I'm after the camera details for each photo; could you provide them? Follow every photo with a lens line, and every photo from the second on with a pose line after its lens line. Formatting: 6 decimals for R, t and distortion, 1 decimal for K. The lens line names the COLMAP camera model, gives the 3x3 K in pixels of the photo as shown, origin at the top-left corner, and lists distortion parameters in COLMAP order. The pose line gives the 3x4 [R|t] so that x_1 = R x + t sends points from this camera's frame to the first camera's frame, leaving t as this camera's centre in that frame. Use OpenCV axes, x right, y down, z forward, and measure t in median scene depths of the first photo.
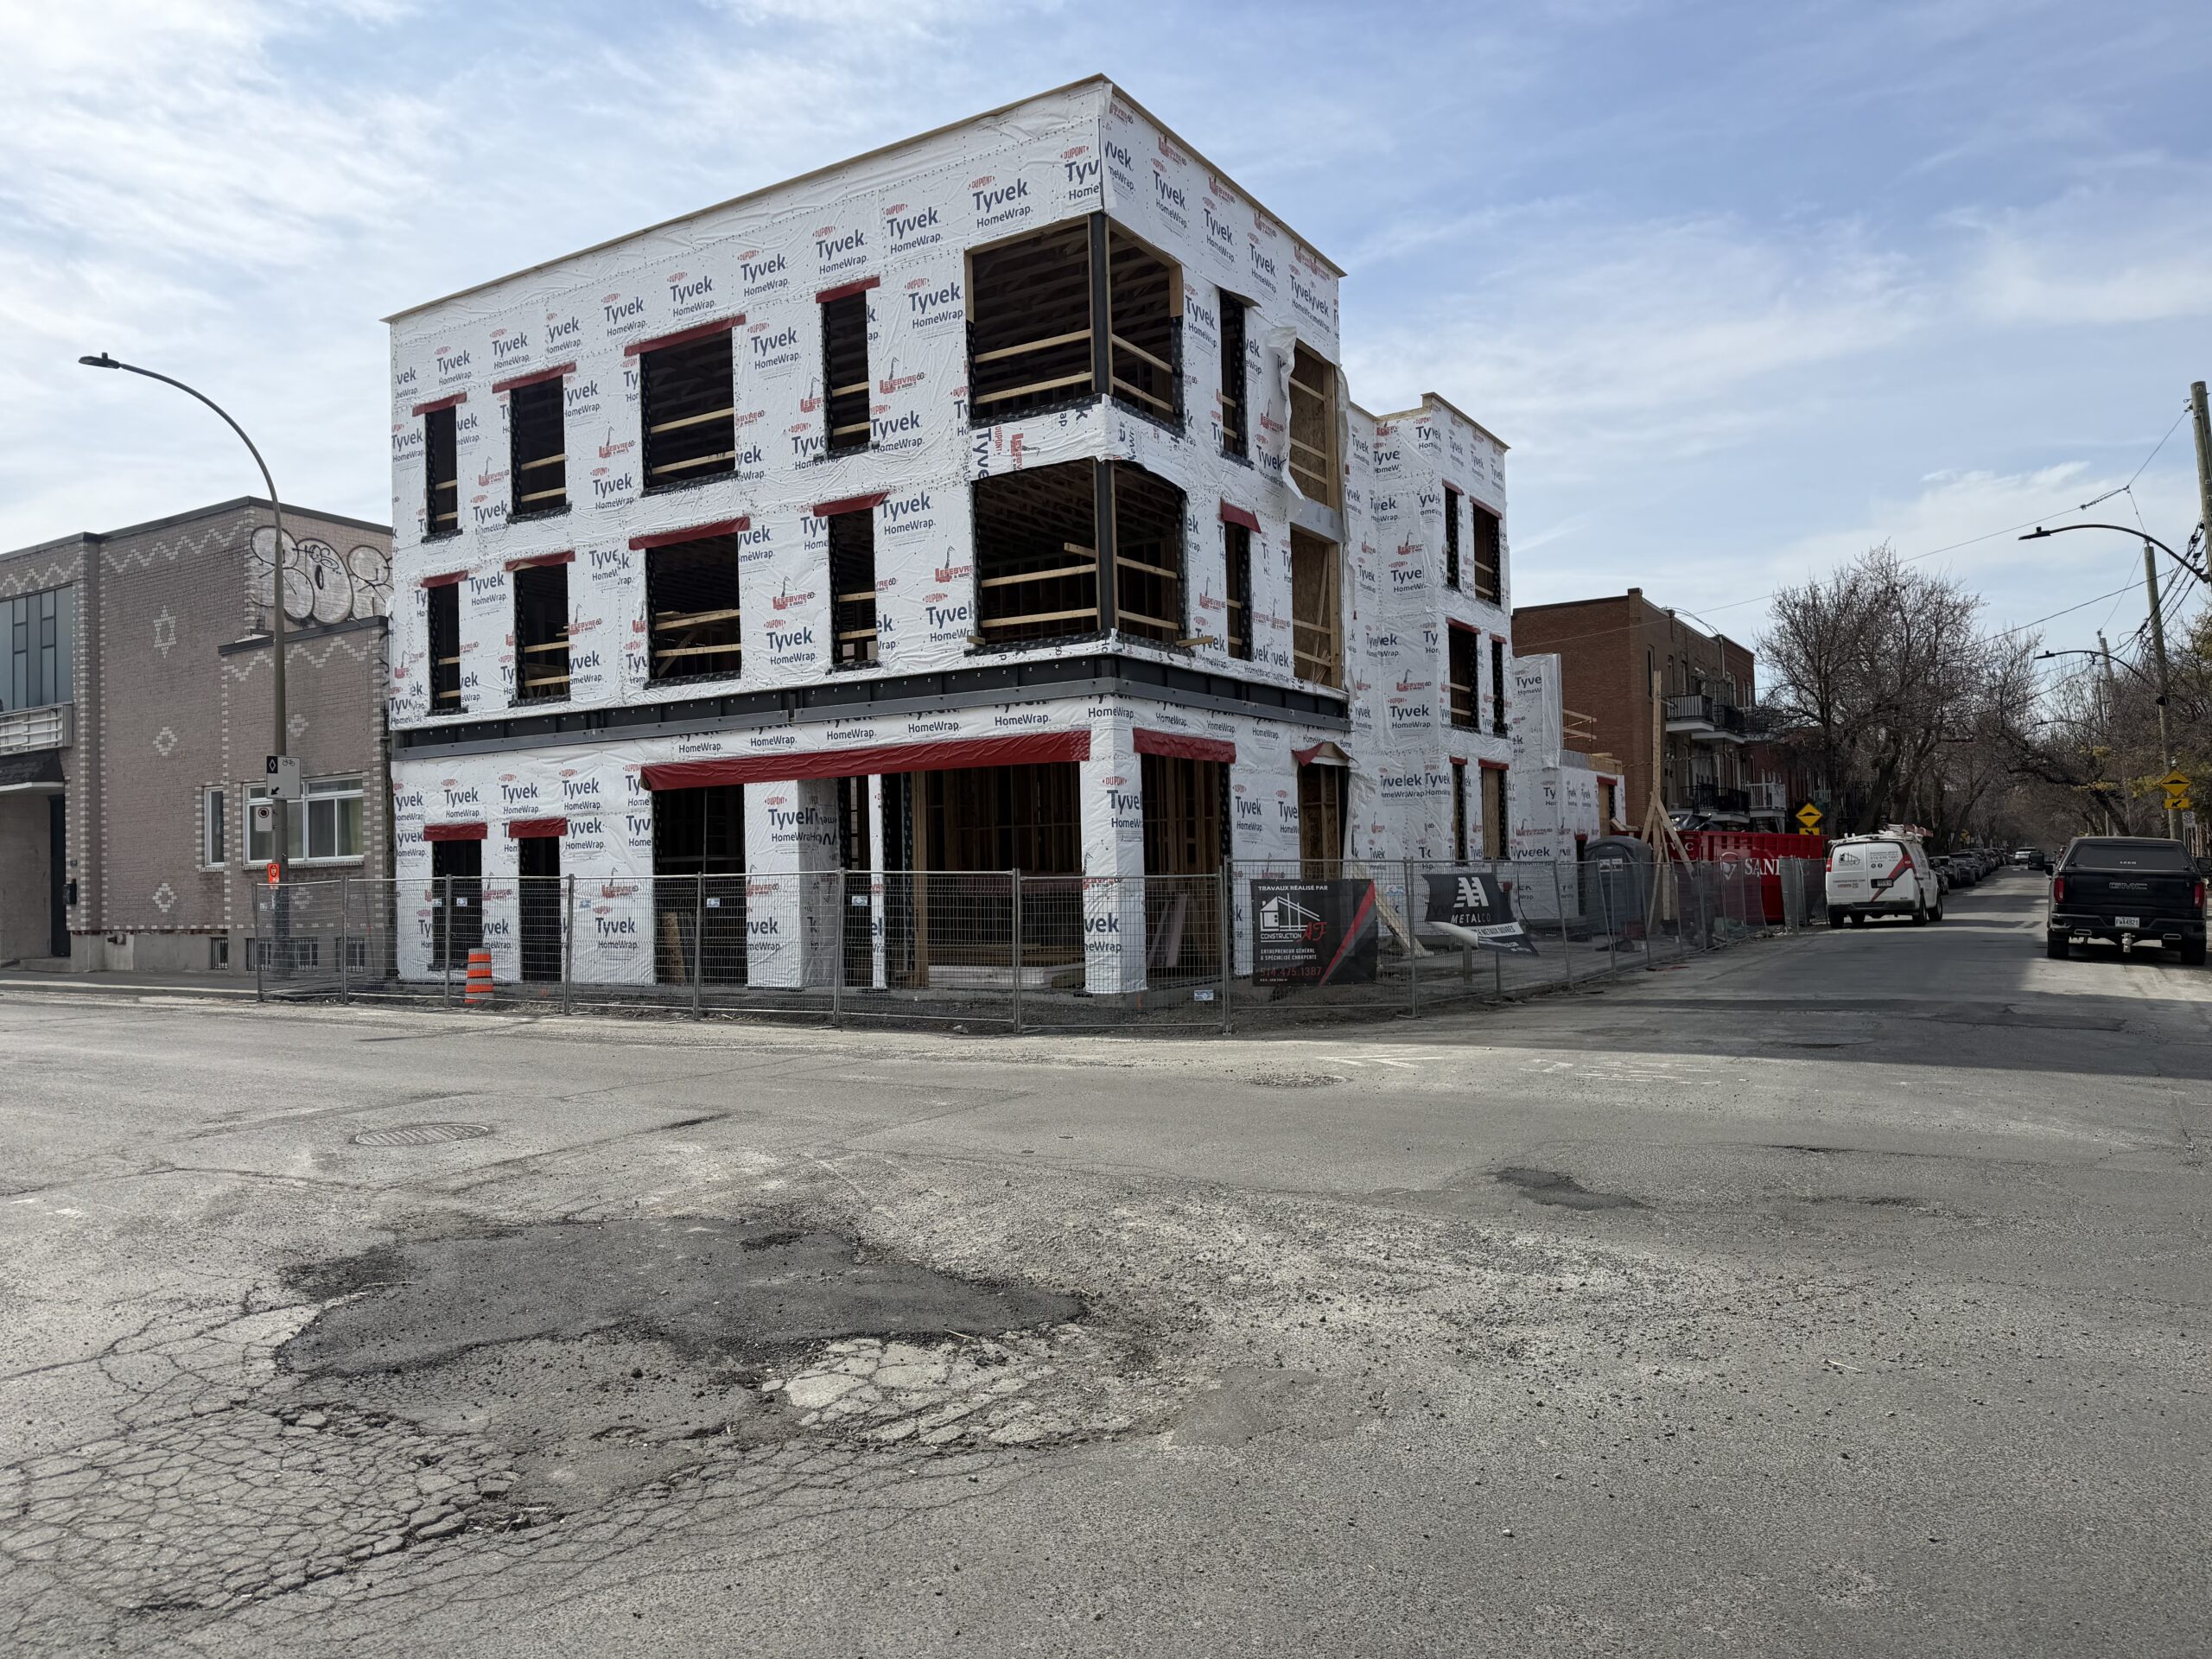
lens RADIAL K [[1536.4, 0, 1095.7], [0, 1536.4, 857.7], [0, 0, 1]] dist [0.049367, -0.063106]
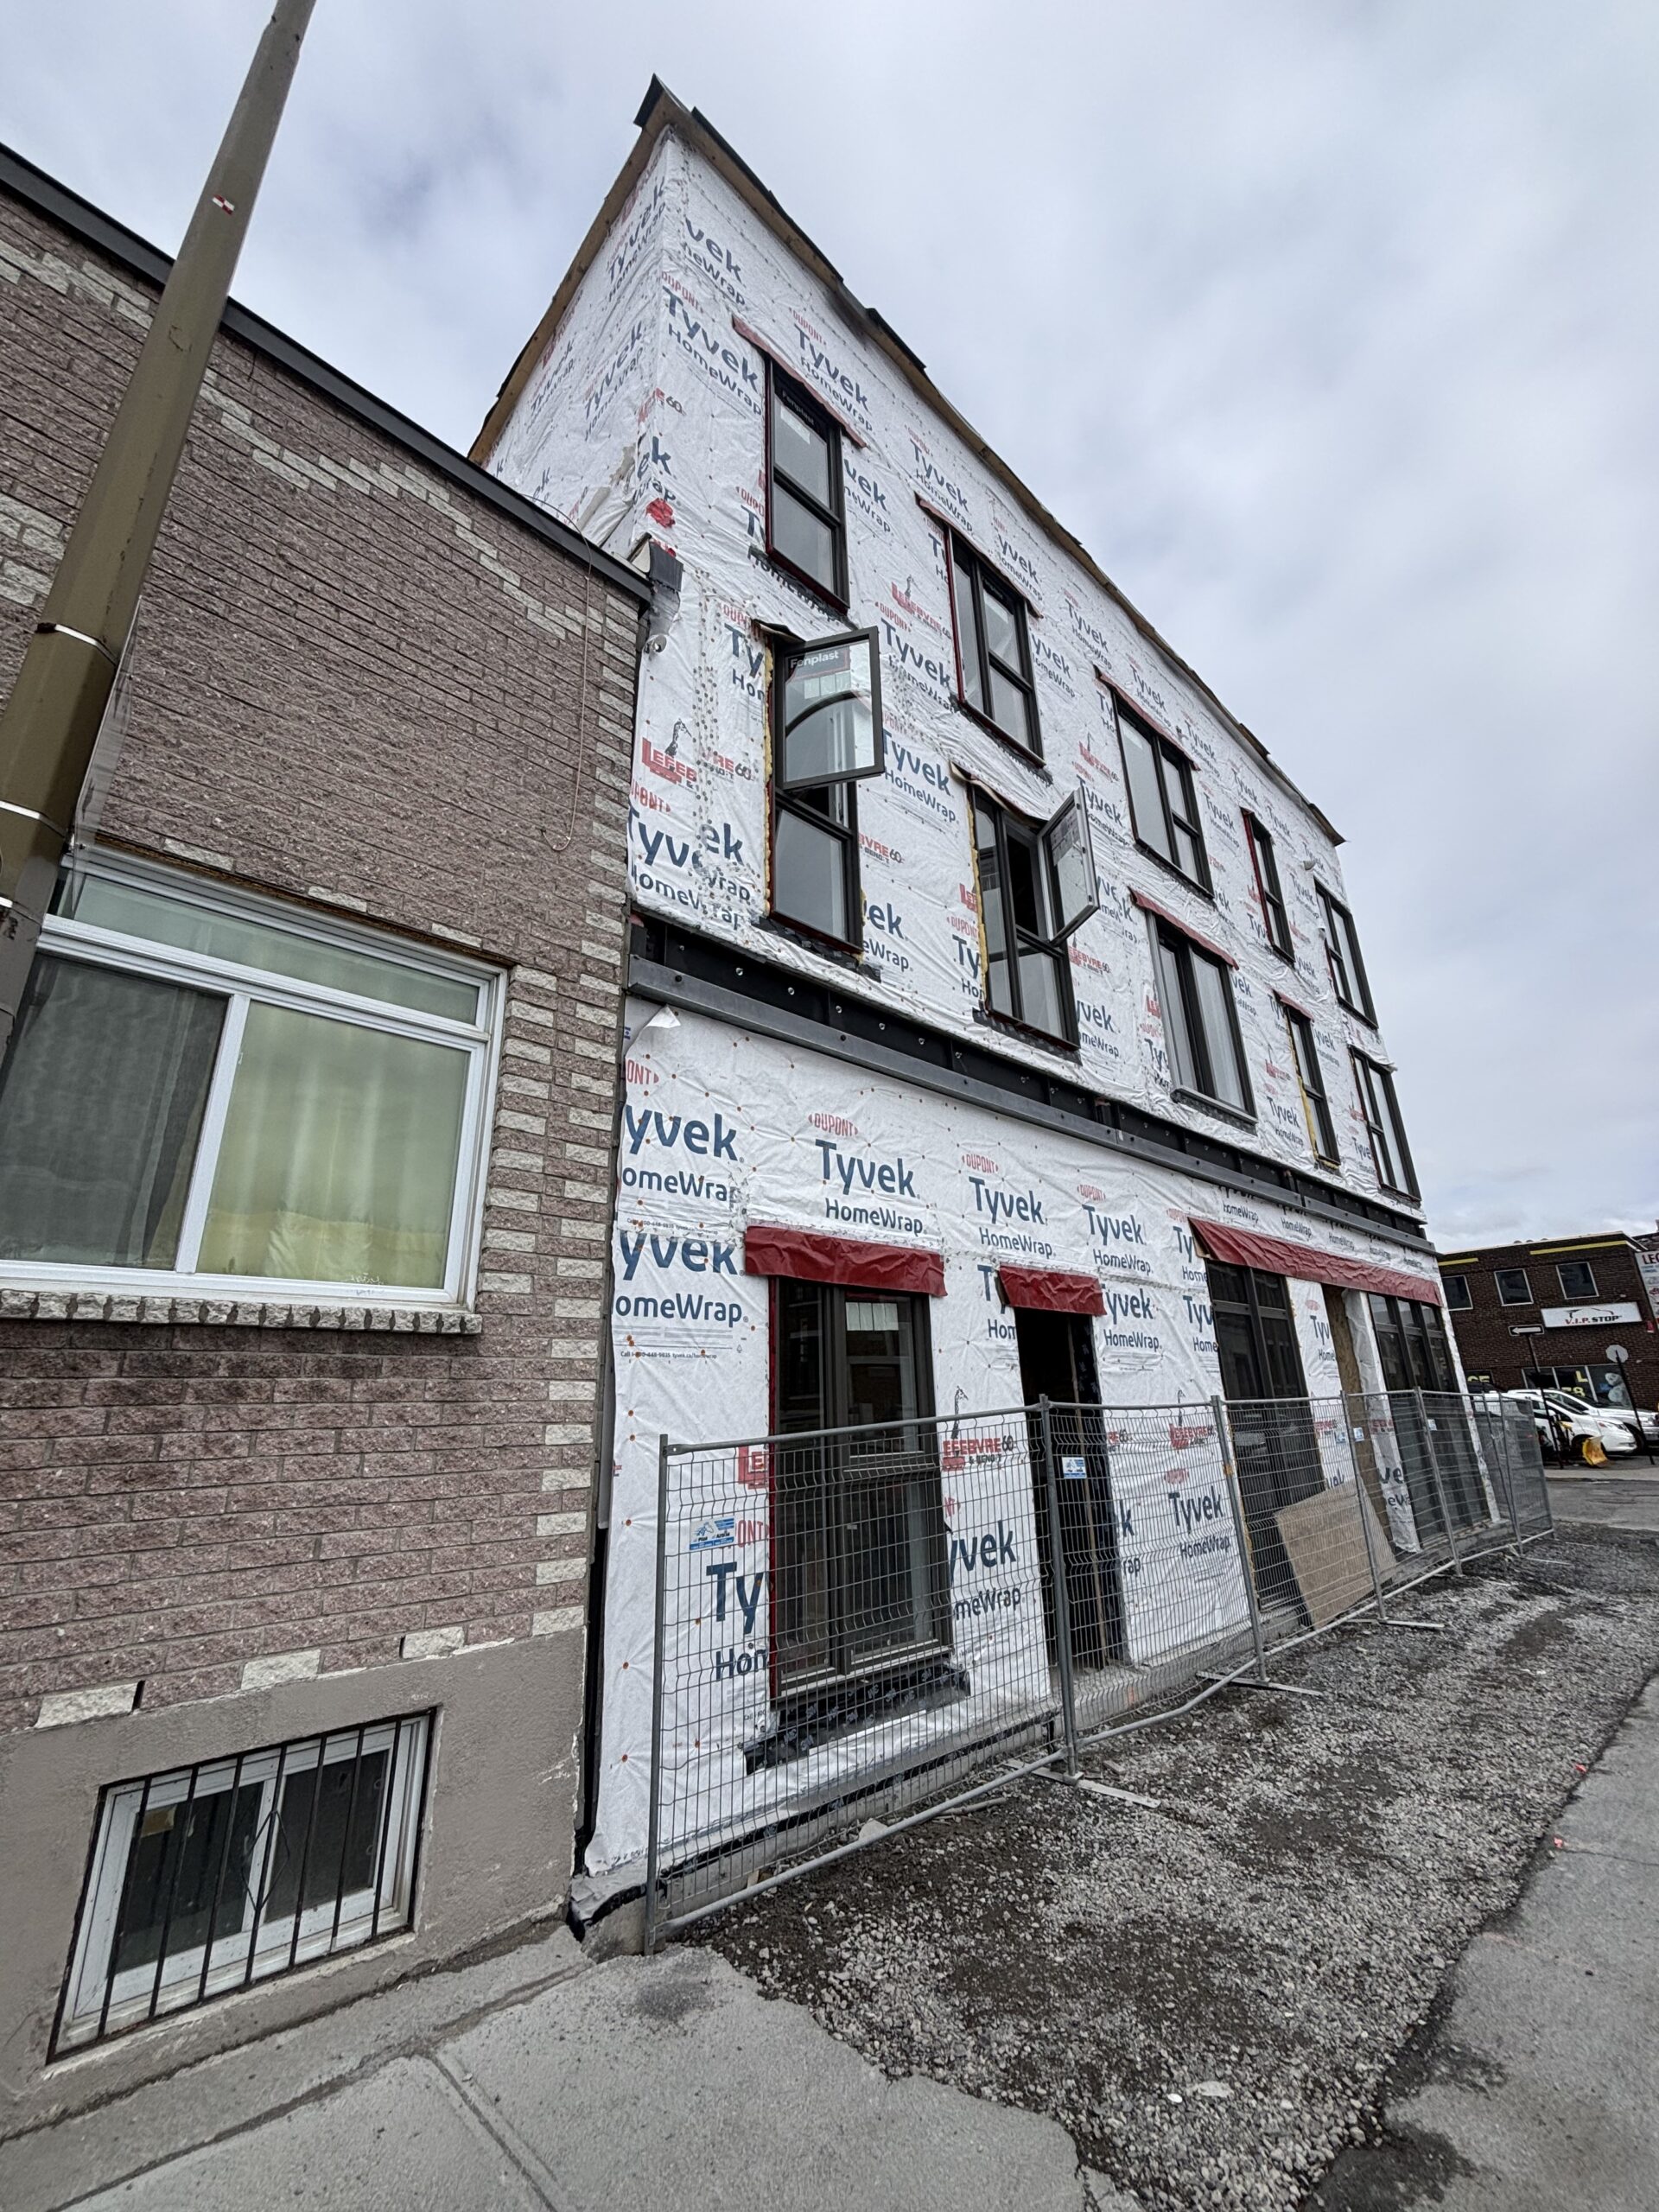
lens RADIAL K [[900.1, 0, 826.0], [0, 900.1, 1091.2], [0, 0, 1]] dist [-0.003075, -0.000175]
pose [[0.272128, 0.344349, 0.898538, -0.630961], [0.004724, 0.933288, -0.359097, 0.020349], [-0.962250, 0.101965, 0.252347, 0.979770]]
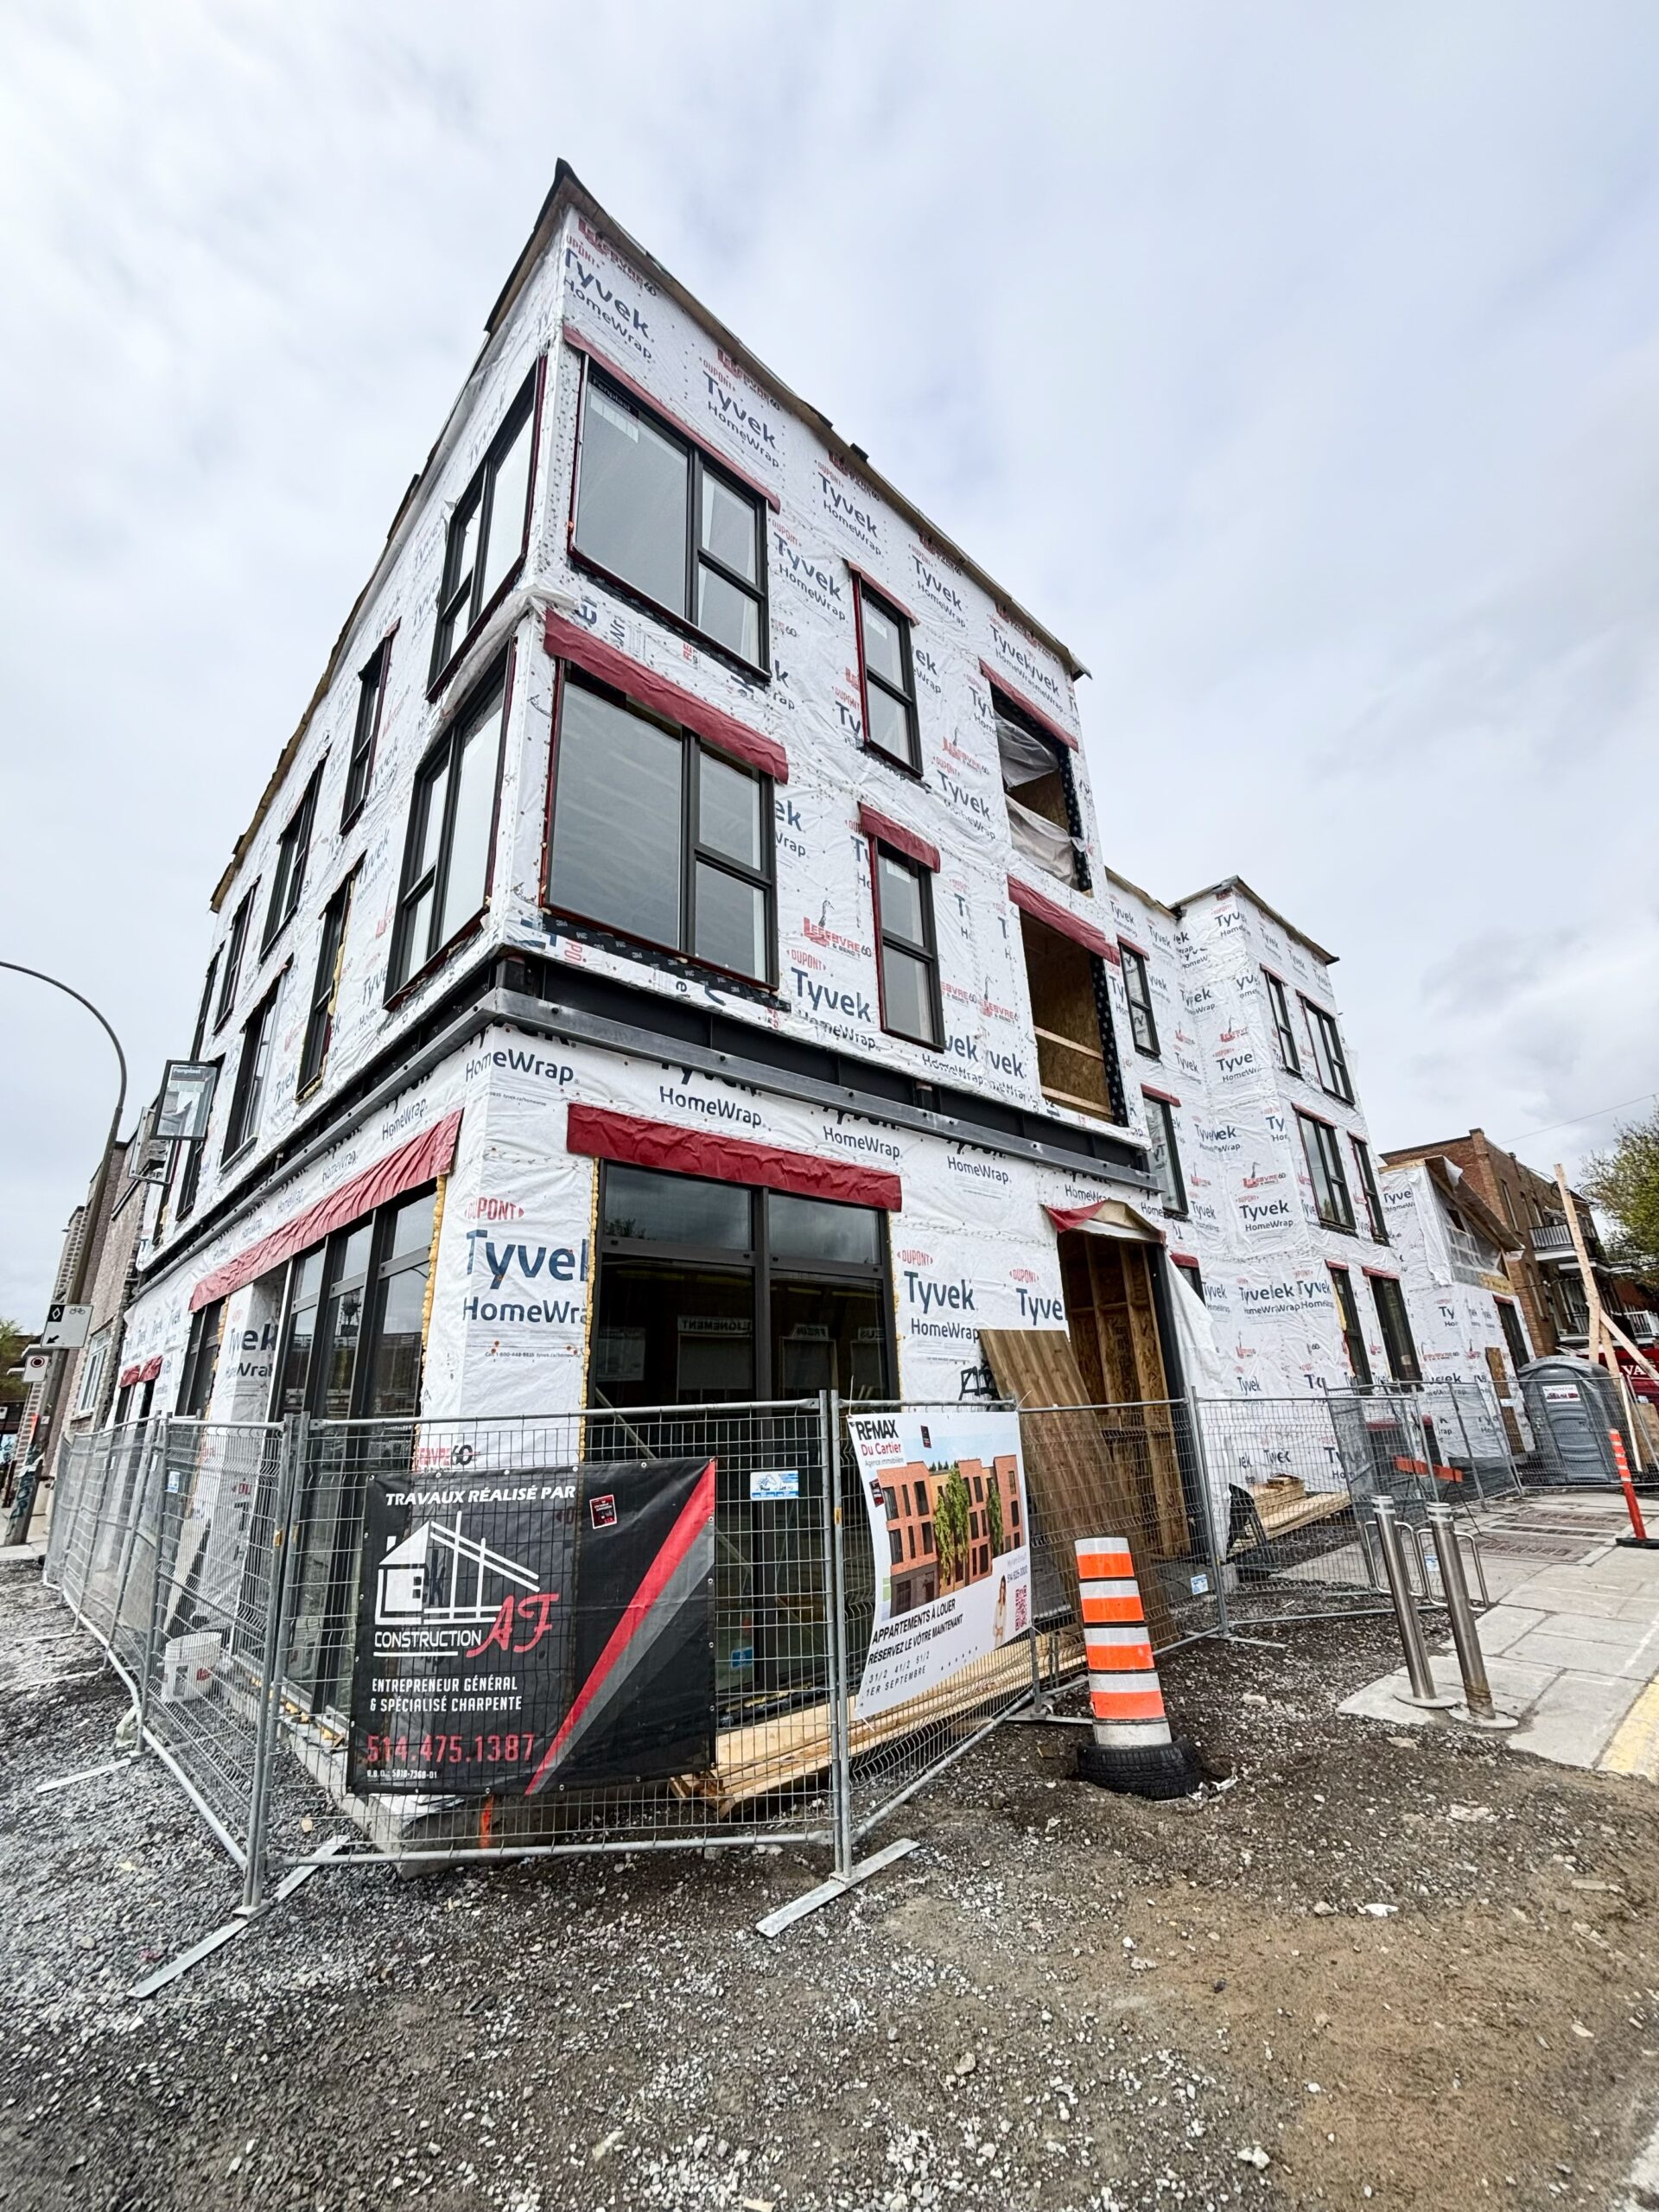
lens RADIAL K [[902.0, 0, 833.8], [0, 902.0, 1101.1], [0, 0, 1]] dist [-0.014322, -0.000736]
pose [[0.964805, -0.099731, -0.243319, 0.132486], [0.017992, 0.948159, -0.317287, 0.002722], [0.262349, 0.301743, 0.916583, 0.605871]]
